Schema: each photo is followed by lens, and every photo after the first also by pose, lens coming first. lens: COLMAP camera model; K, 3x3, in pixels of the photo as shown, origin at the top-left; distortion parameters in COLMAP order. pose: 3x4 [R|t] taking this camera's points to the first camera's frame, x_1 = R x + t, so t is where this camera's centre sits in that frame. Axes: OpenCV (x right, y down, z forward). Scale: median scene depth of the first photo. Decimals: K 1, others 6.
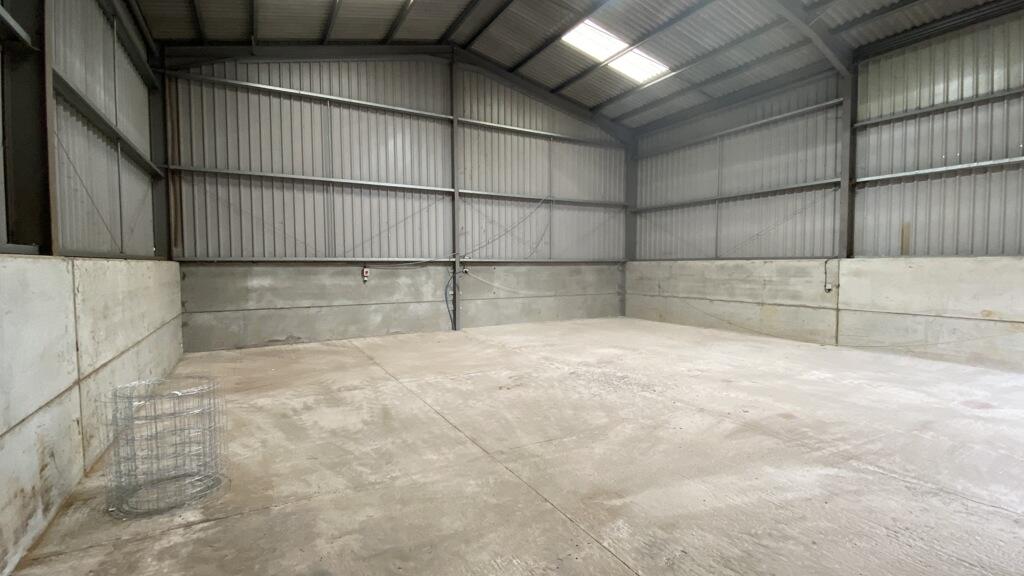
lens RADIAL K [[463.8, 0, 511.9], [0, 463.8, 287.0], [0, 0, 1]] dist [-0.003296, -0.001278]
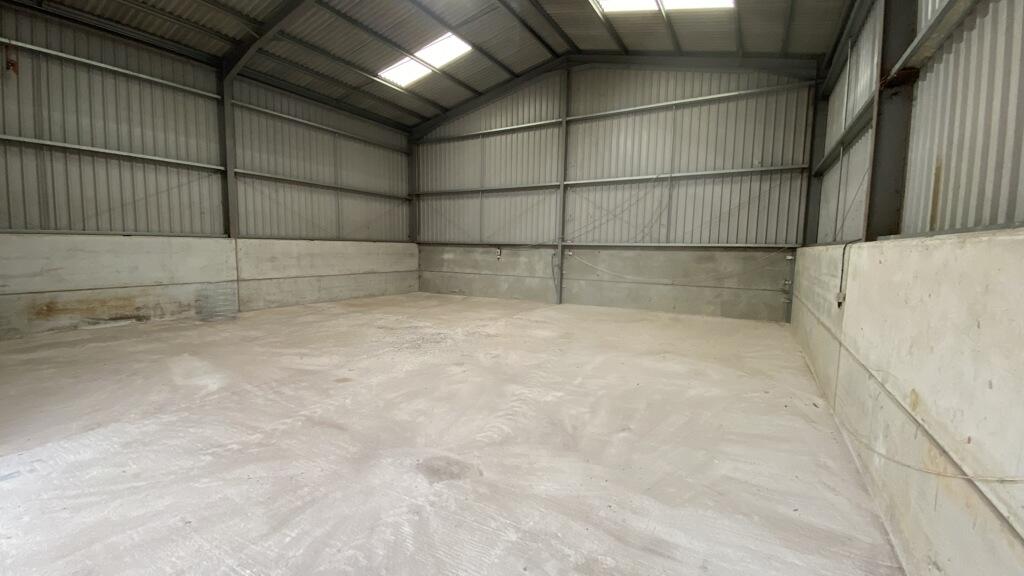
lens RADIAL K [[414.4, 0, 512.0], [0, 414.4, 284.6], [0, 0, 1]] dist [-0.008024, -0.002656]
pose [[0.505813, 0.087101, -0.858234, 0.747215], [-0.060560, 0.996020, 0.065393, -0.017123], [0.860515, 0.018898, 0.509075, 0.388300]]
